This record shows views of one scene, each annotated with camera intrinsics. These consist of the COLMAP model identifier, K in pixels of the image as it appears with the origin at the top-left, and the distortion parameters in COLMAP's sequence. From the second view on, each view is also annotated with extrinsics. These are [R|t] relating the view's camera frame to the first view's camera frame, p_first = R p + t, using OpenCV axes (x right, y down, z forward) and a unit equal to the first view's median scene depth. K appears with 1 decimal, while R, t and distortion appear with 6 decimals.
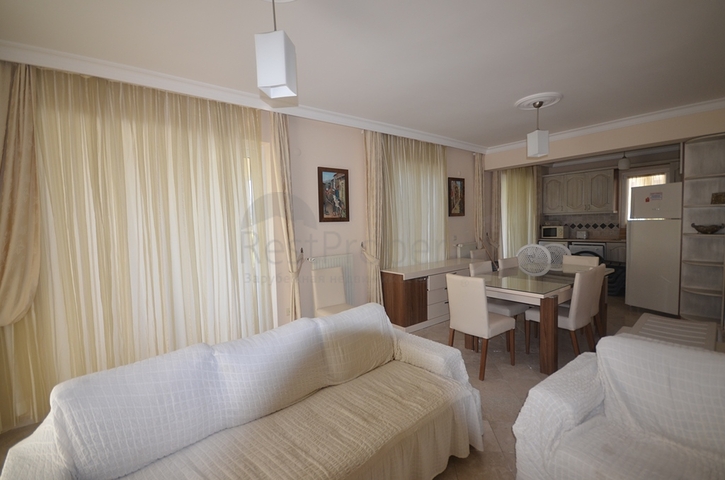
lens RADIAL K [[319.6, 0, 362.5], [0, 319.6, 240.0], [0, 0, 1]] dist [0.001966, -0.000779]
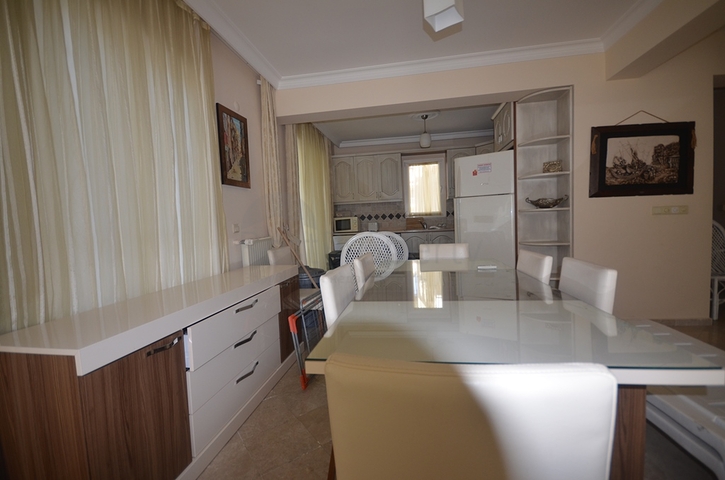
lens RADIAL K [[319.6, 0, 362.5], [0, 319.6, 240.0], [0, 0, 1]] dist [0.001966, -0.000779]
pose [[0.740826, -0.043919, 0.670260, 0.125345], [0.059812, 0.998209, -0.000702, 0.033213], [-0.669029, 0.040610, 0.742126, 0.641710]]
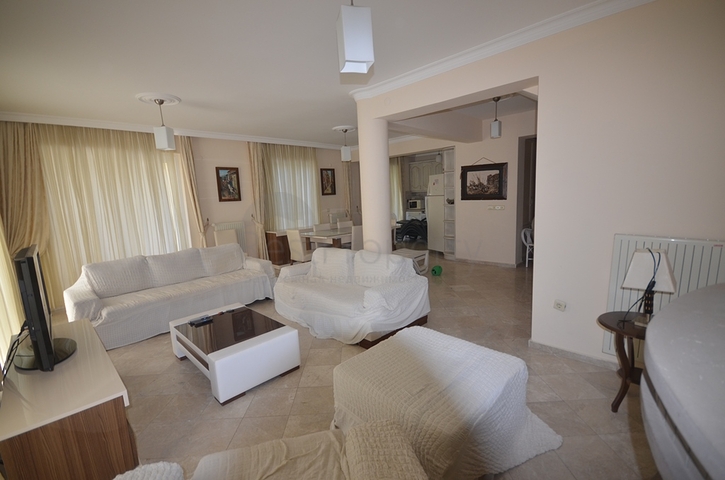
lens RADIAL K [[319.6, 0, 362.5], [0, 319.6, 240.0], [0, 0, 1]] dist [0.001966, -0.000779]
pose [[0.992270, -0.033883, 0.119380, 0.353077], [0.024595, 0.996615, 0.078439, 0.025102], [-0.121633, -0.074897, 0.989745, -0.637282]]
